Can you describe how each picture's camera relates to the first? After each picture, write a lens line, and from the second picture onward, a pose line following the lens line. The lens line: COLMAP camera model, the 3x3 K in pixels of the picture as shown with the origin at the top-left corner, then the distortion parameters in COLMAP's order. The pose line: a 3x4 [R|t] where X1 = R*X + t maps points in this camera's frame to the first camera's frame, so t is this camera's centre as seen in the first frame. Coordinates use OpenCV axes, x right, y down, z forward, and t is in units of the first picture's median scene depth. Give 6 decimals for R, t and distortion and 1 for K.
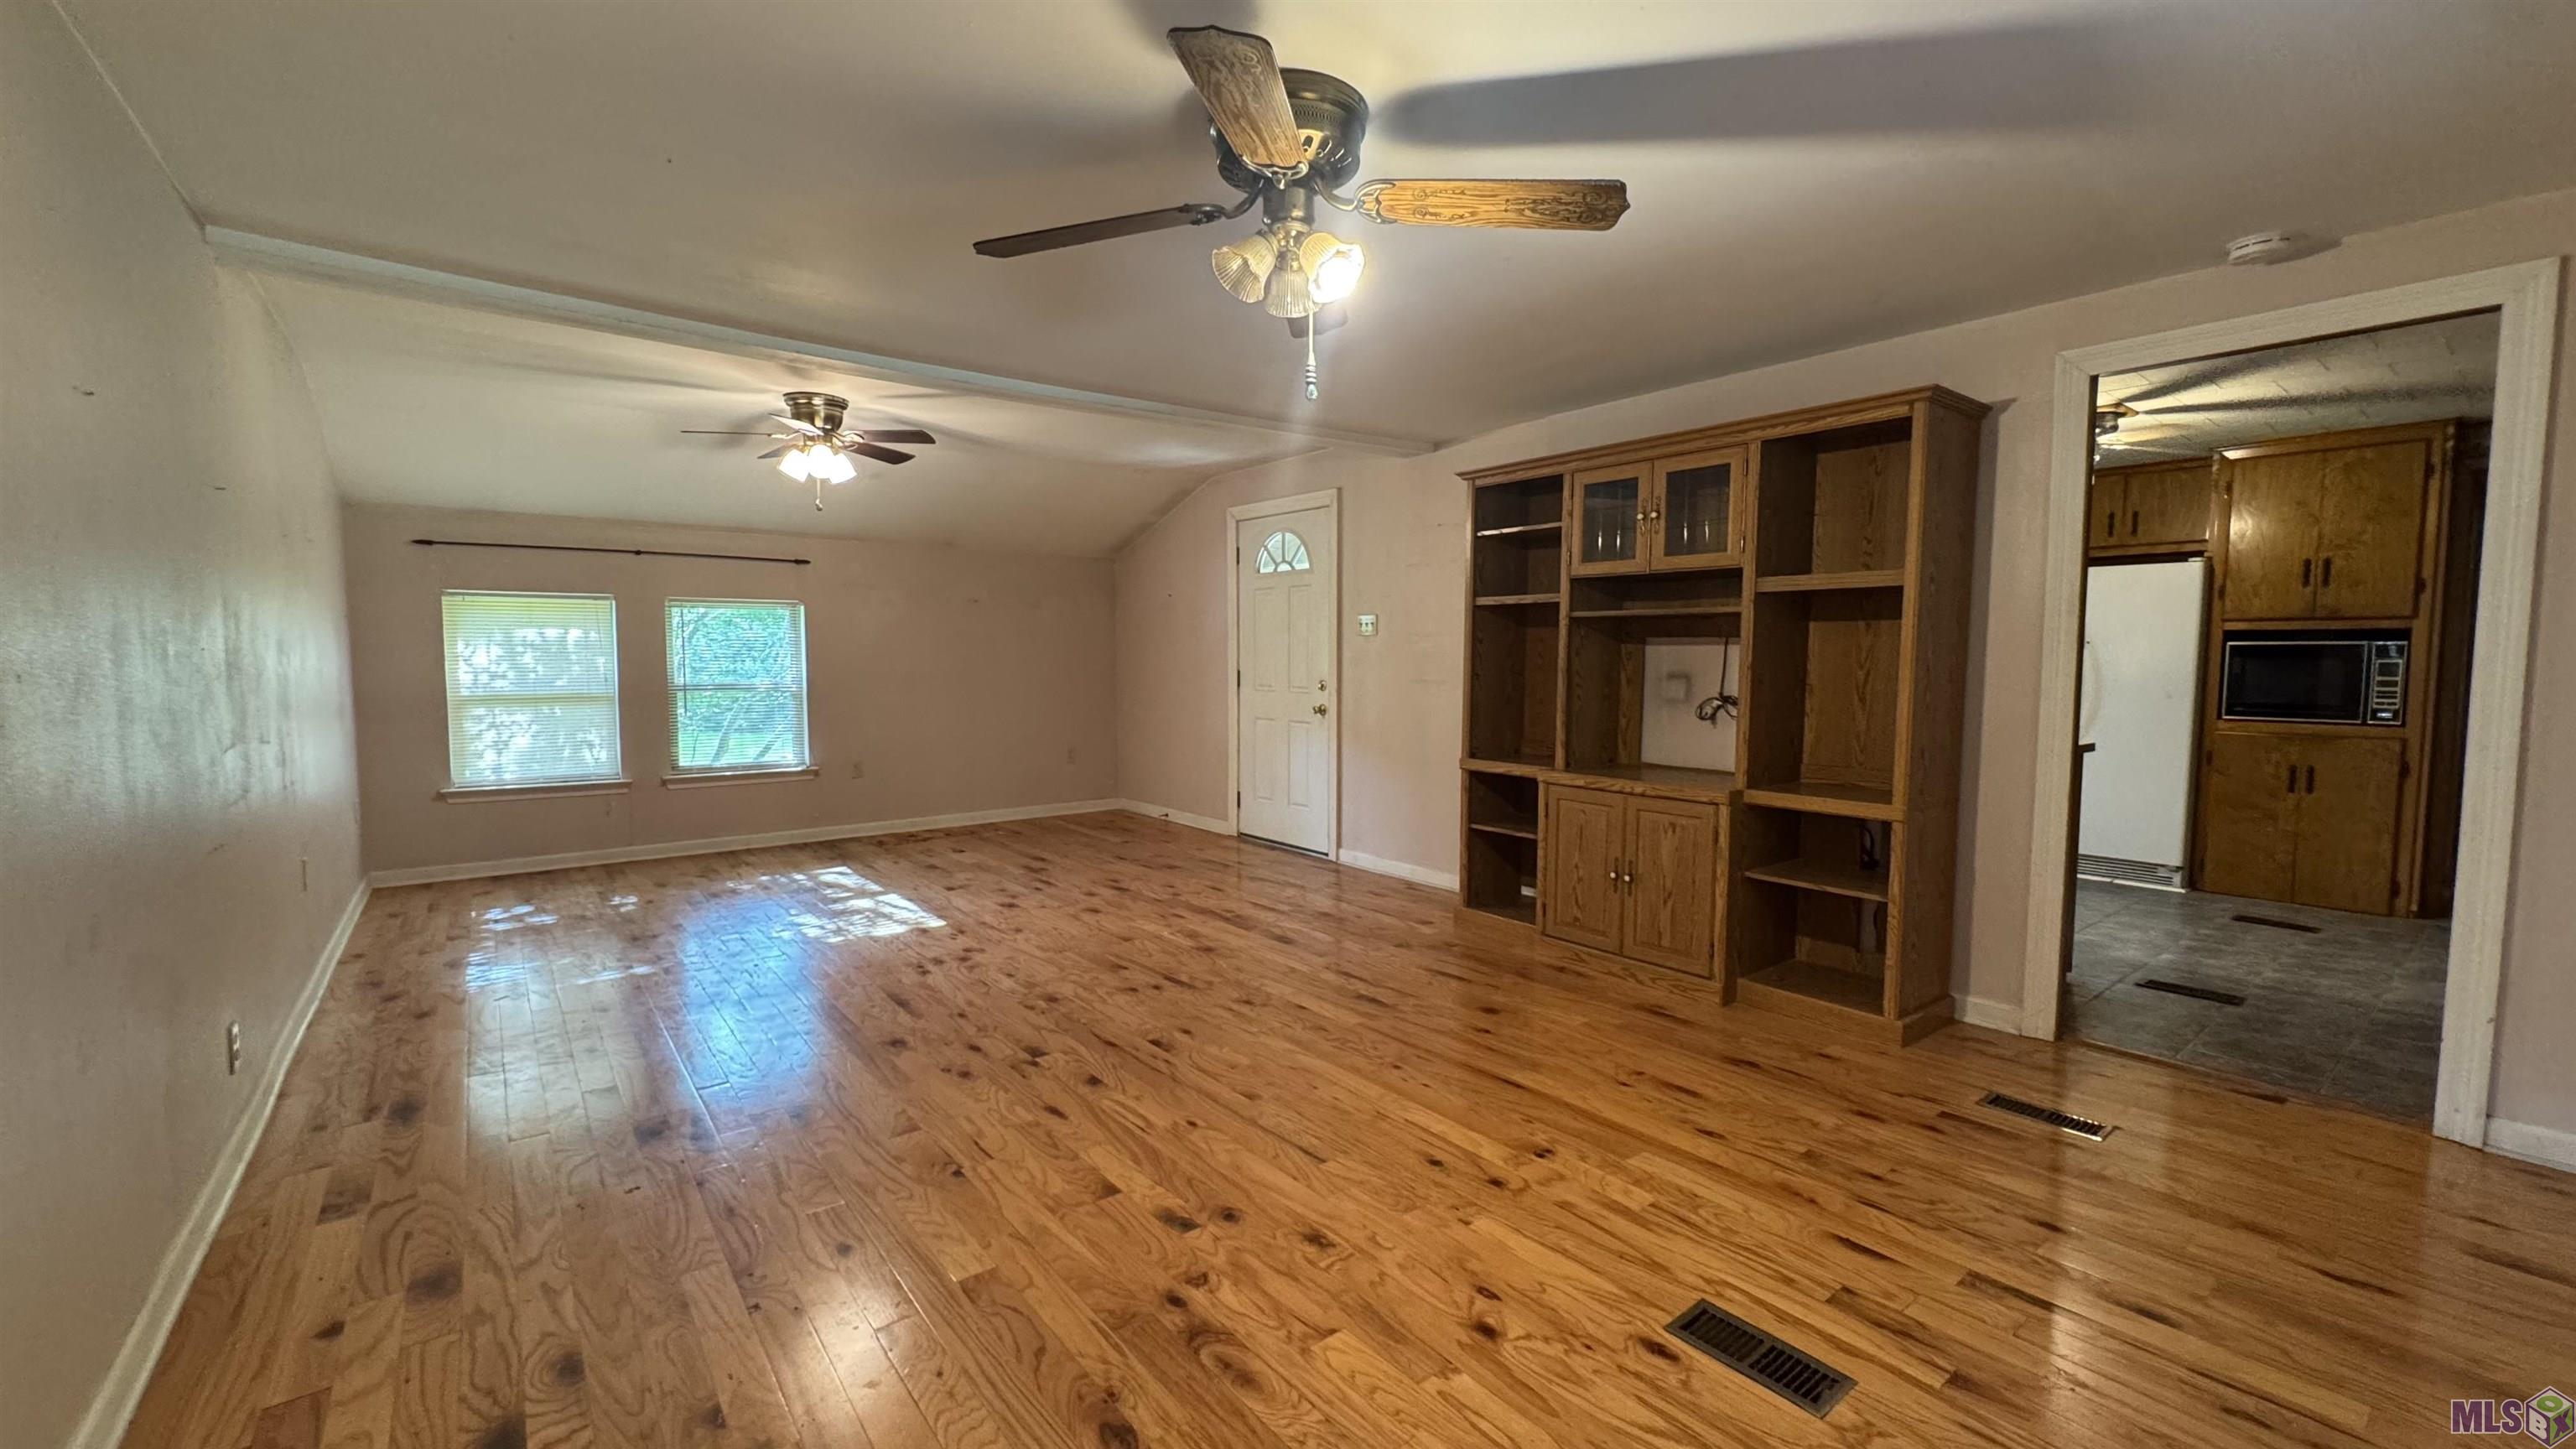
lens RADIAL K [[1038.1, 0, 1292.5], [0, 1038.1, 726.0], [0, 0, 1]] dist [-0.003739, 0.000876]
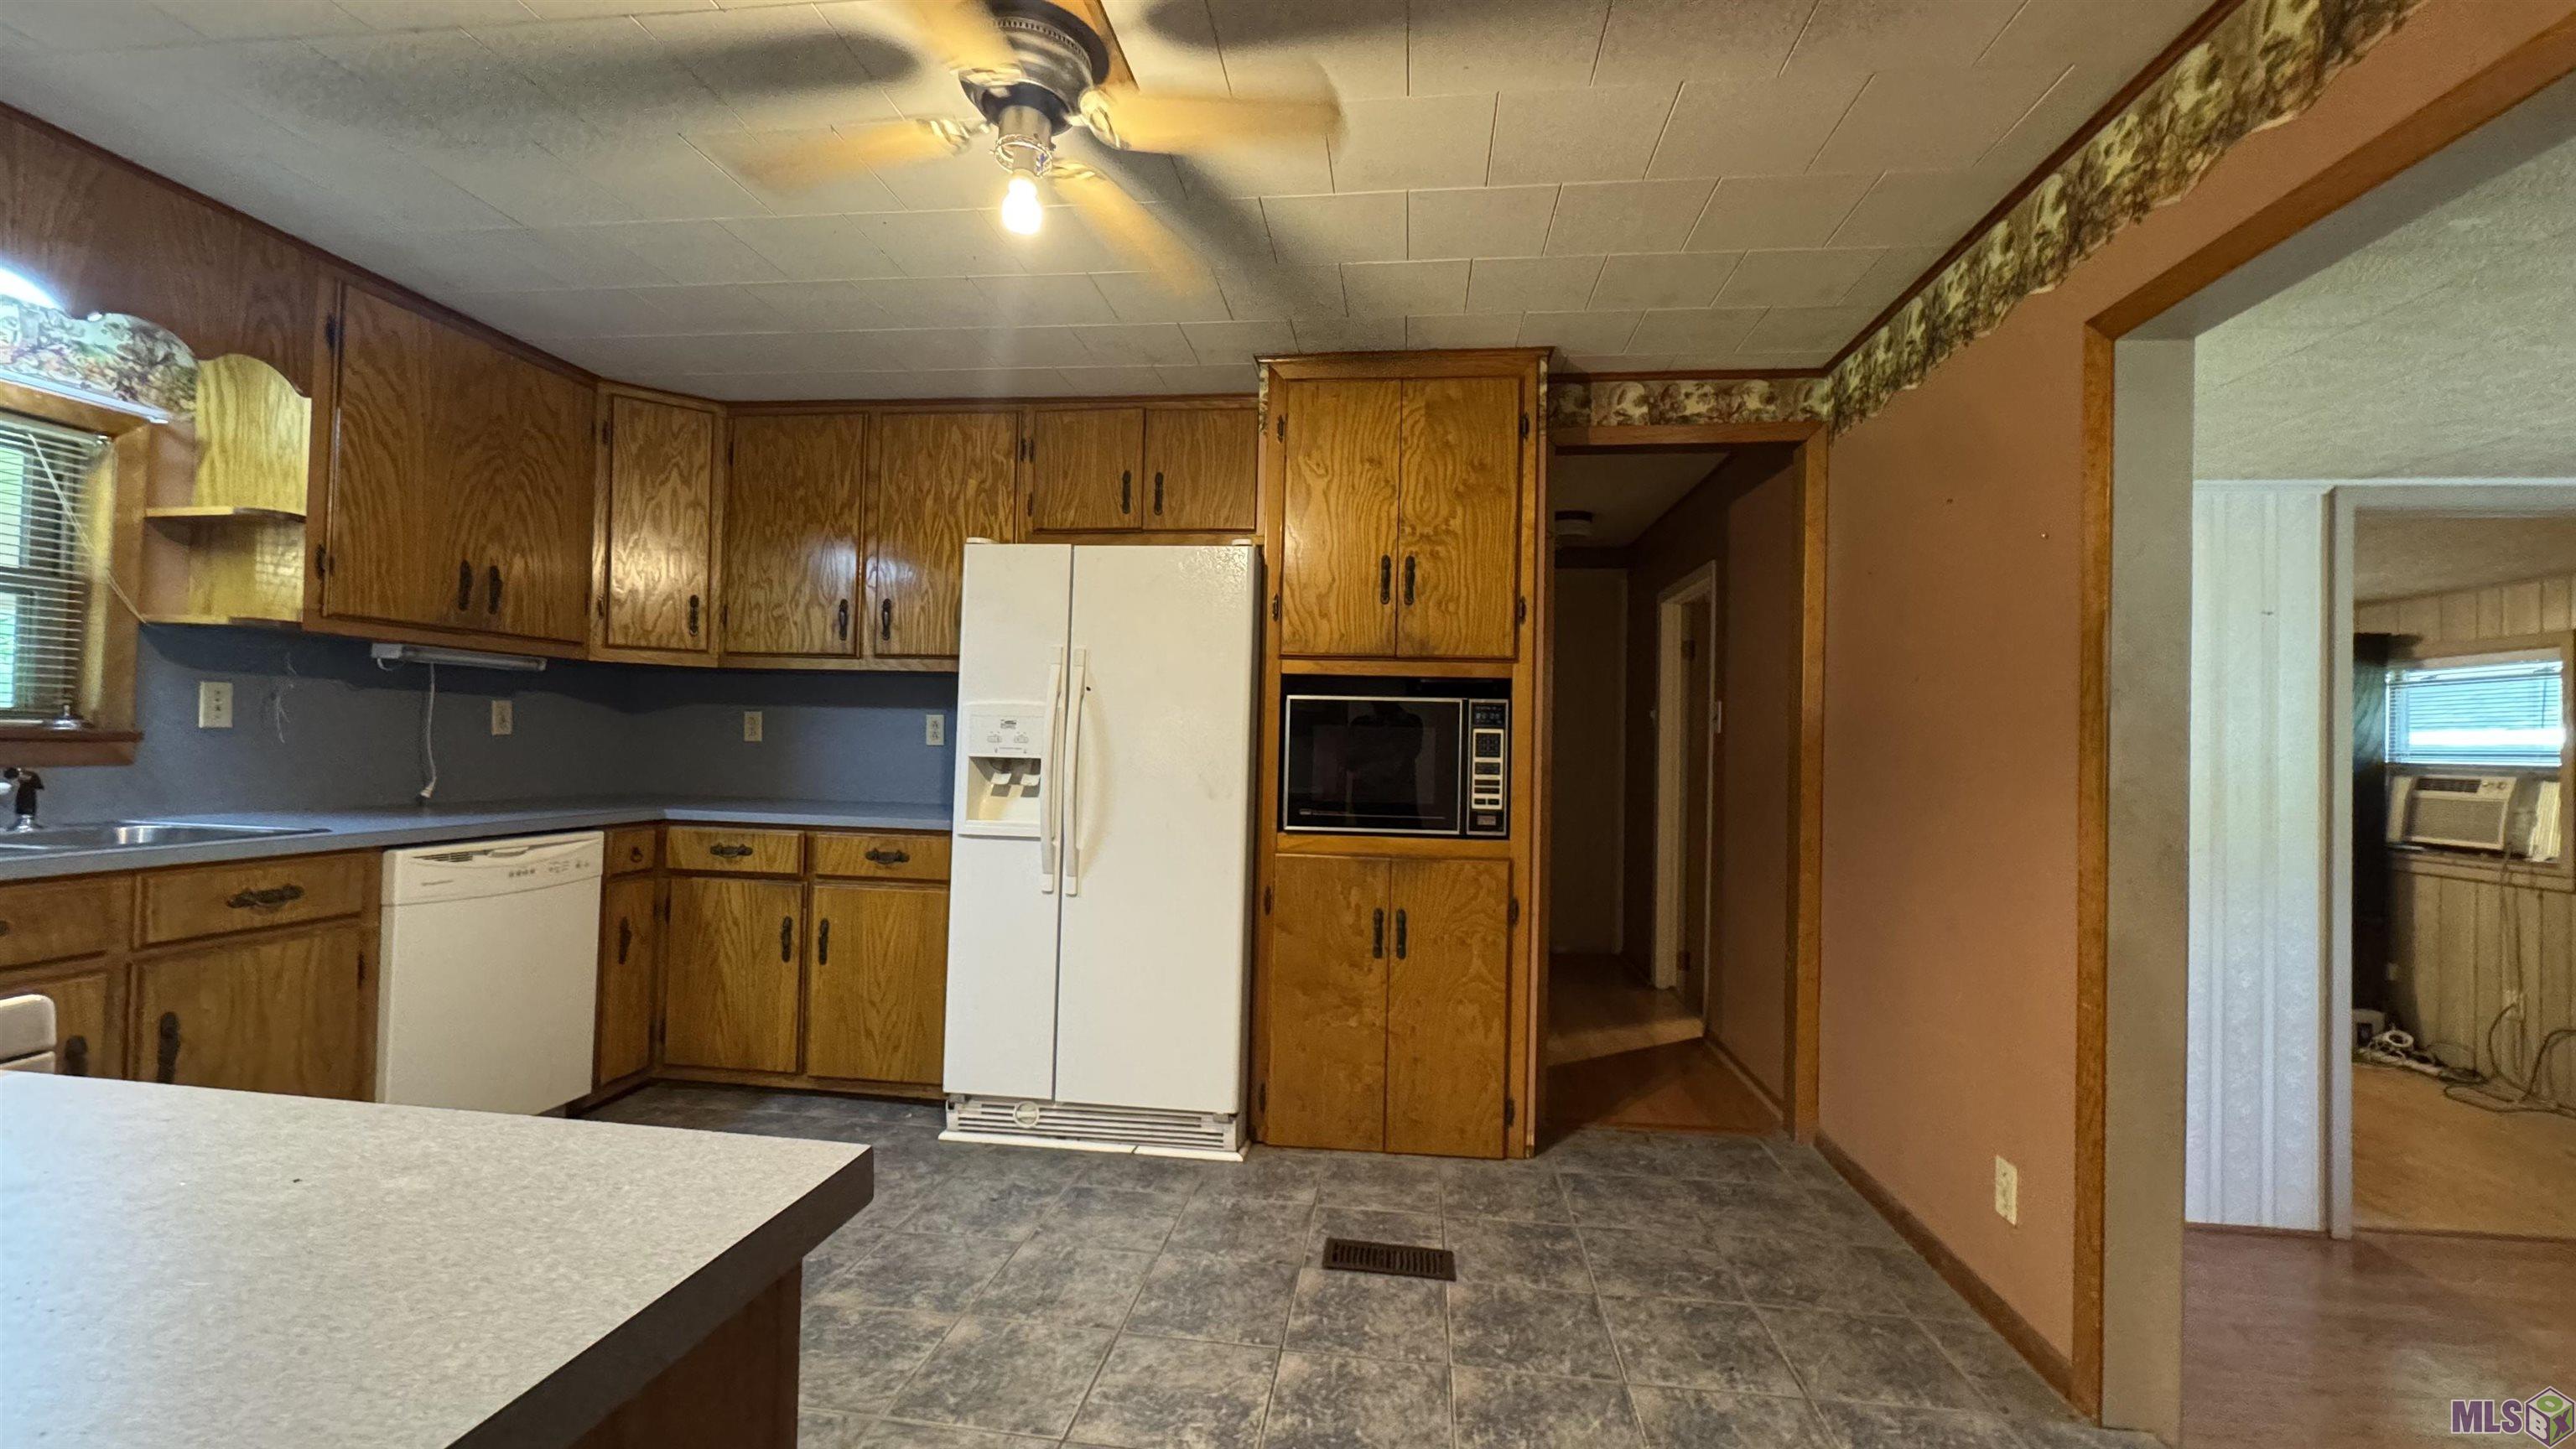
lens RADIAL K [[1038.1, 0, 1294.0], [0, 1038.1, 725.1], [0, 0, 1]] dist [-0.003739, 0.000876]
pose [[0.707521, 0.025624, 0.706227, 0.720698], [0.029457, 0.997405, -0.065699, -0.038903], [-0.706078, 0.067287, 0.704930, 0.854187]]
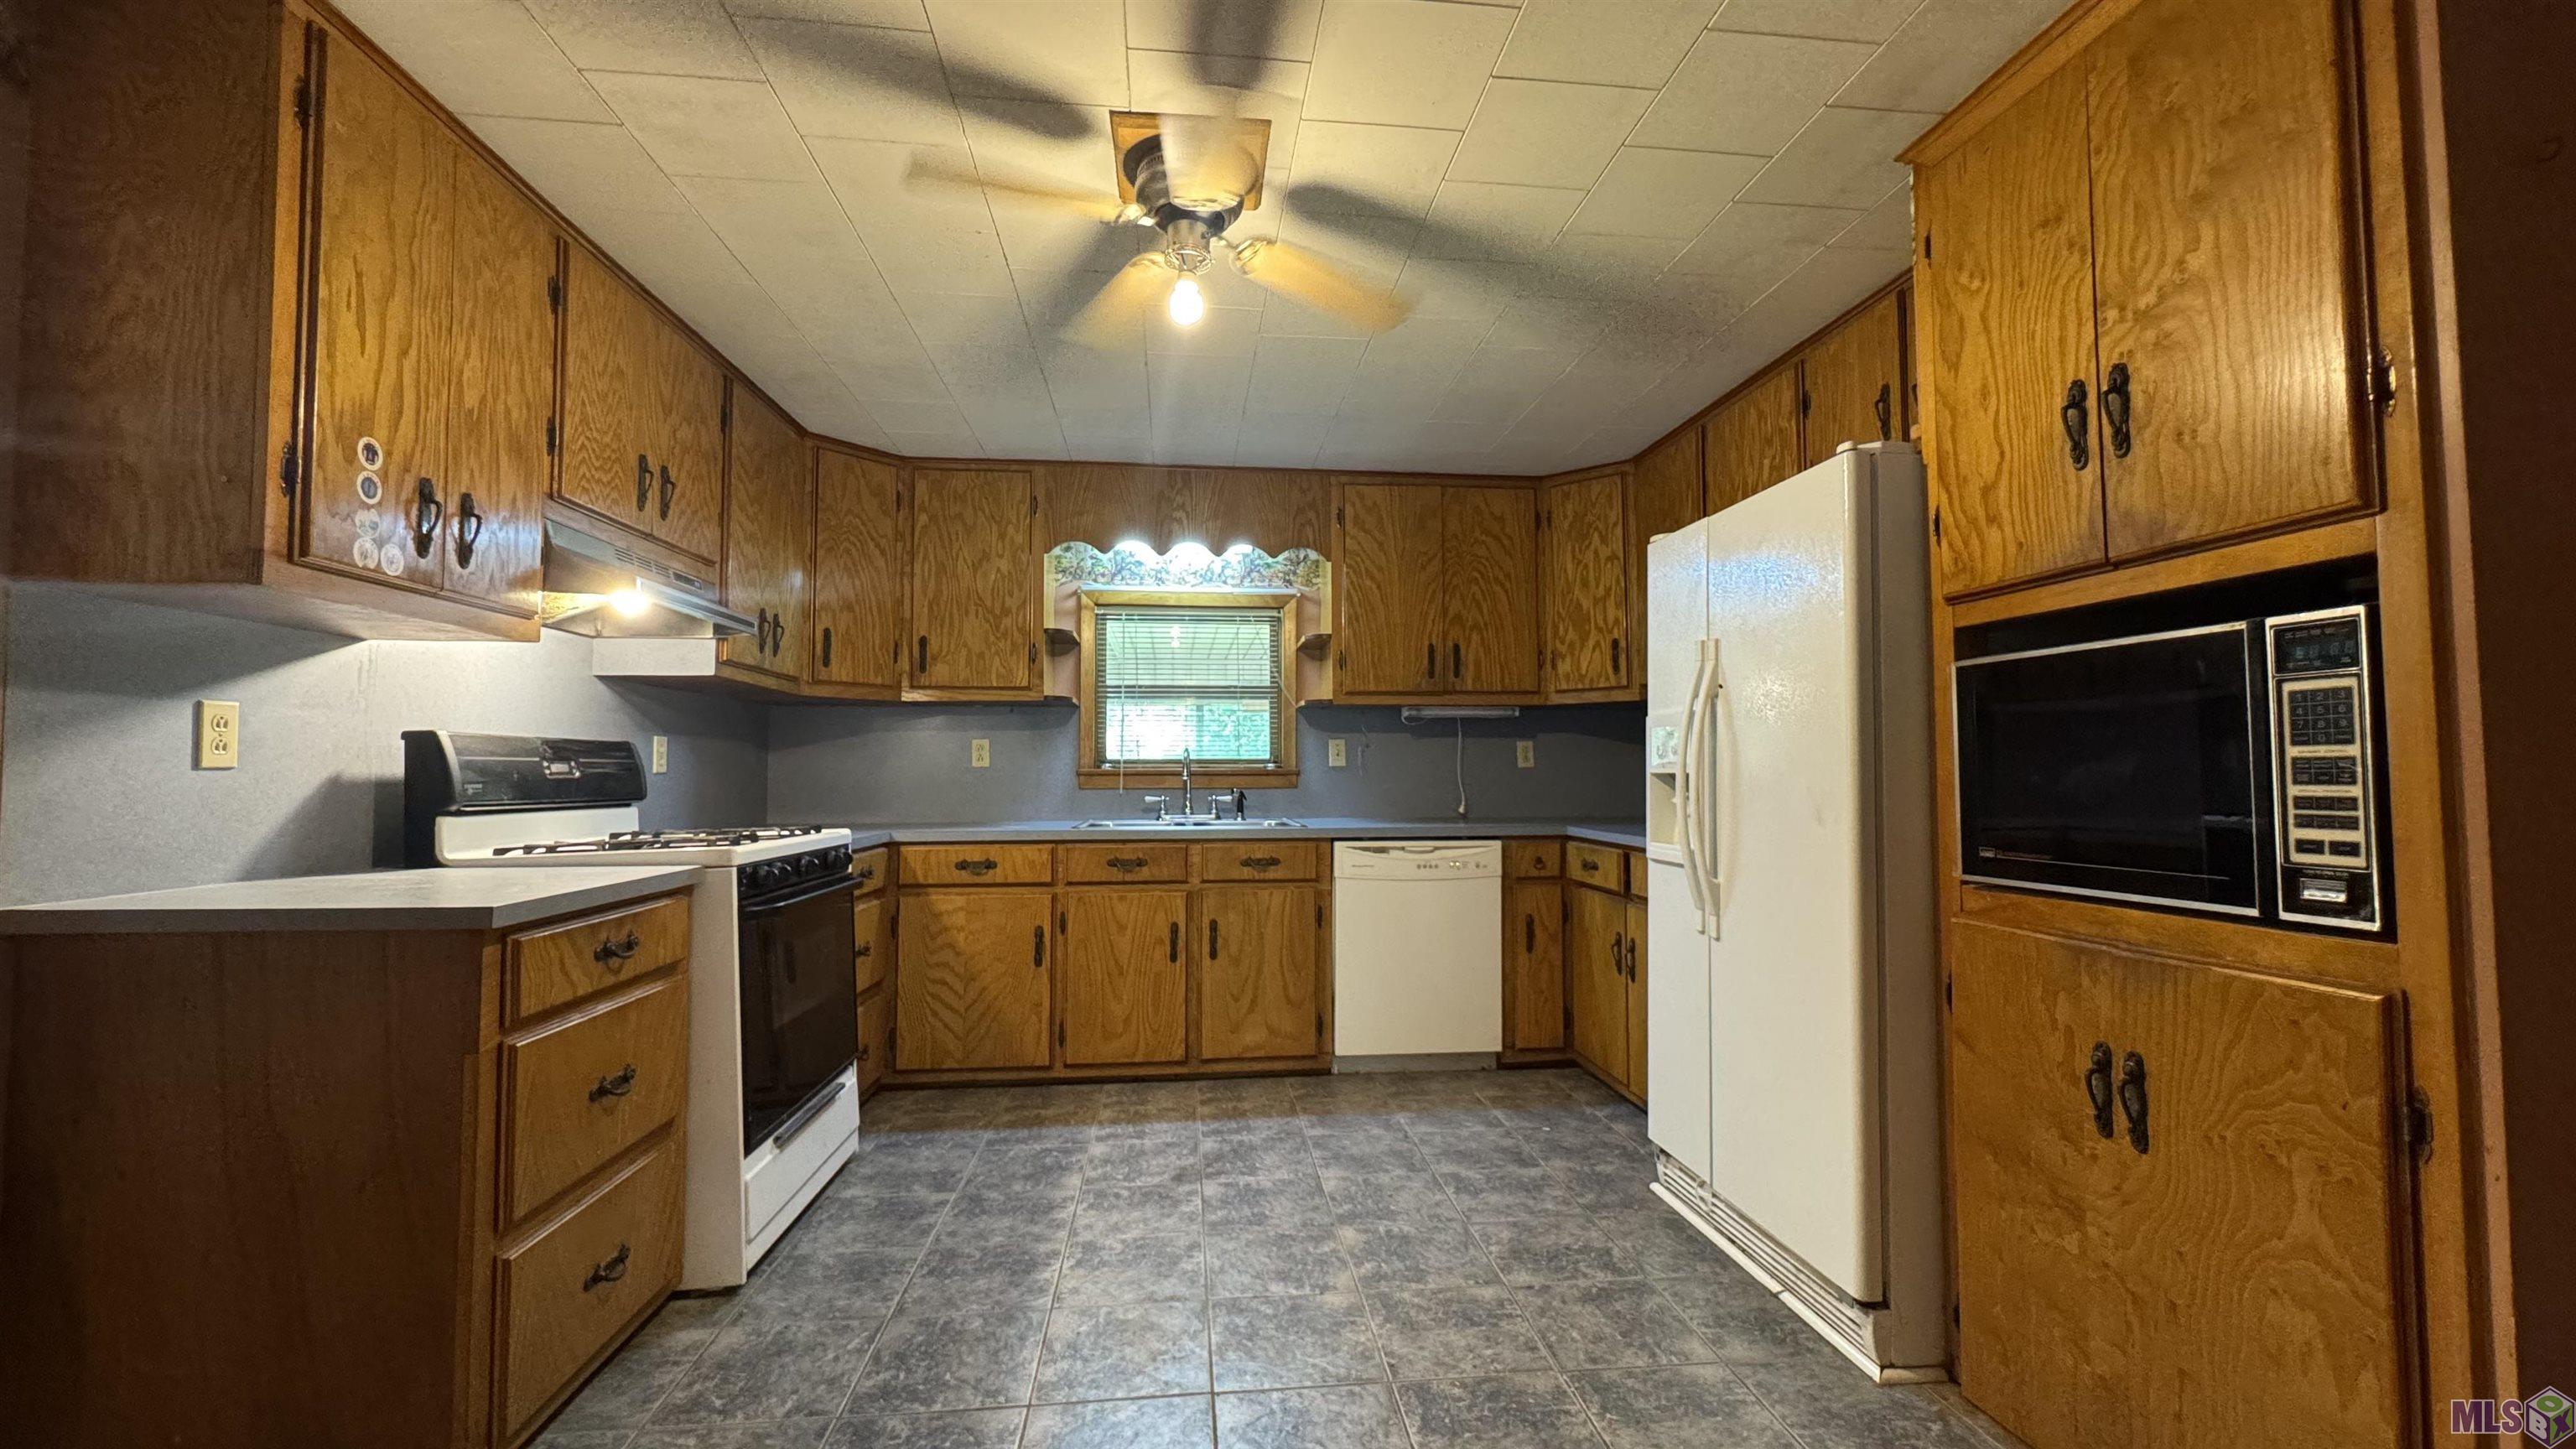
lens RADIAL K [[1038.1, 0, 1293.2], [0, 1038.1, 728.1], [0, 0, 1]] dist [-0.003739, 0.000876]
pose [[0.847811, -0.031022, -0.529391, 1.281082], [-0.030302, 0.993822, -0.106765, -0.020597], [0.529433, 0.106559, 0.841633, 0.840509]]
